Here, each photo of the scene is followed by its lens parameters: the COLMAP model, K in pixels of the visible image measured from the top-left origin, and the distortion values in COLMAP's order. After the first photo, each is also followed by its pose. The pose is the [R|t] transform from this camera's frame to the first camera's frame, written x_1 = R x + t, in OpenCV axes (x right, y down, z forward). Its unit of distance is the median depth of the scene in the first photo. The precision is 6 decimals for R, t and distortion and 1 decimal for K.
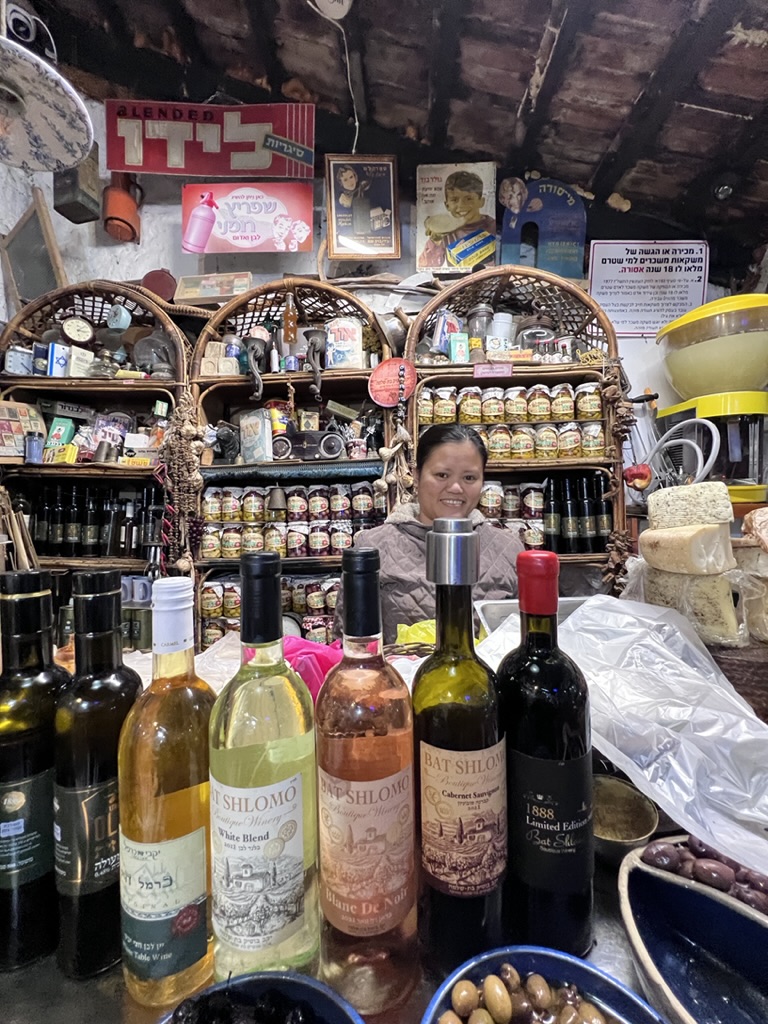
lens RADIAL K [[401.9, 0, 388.5], [0, 401.9, 508.6], [0, 0, 1]] dist [-0.003557, 0.000830]
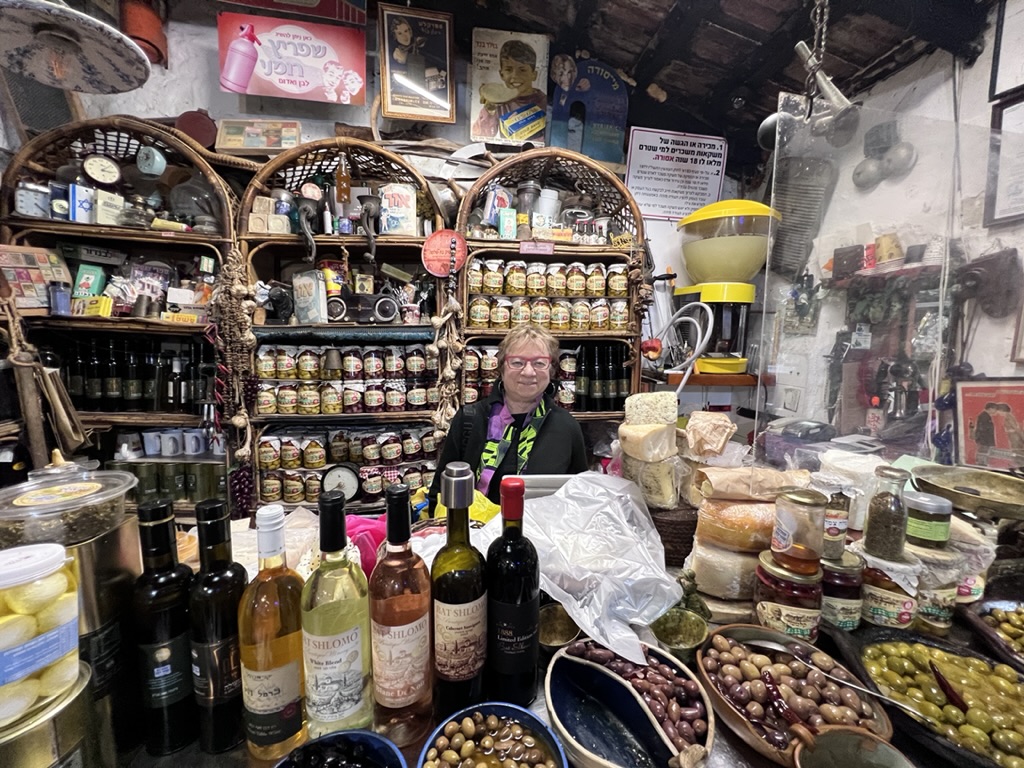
lens RADIAL K [[401.9, 0, 510.8], [0, 401.9, 379.0], [0, 0, 1]] dist [-0.003557, 0.000830]
pose [[0.988196, 0.012354, 0.152696, 0.023371], [-0.028917, 0.993867, 0.106735, -0.096349], [-0.150440, -0.109891, 0.982493, -0.109223]]
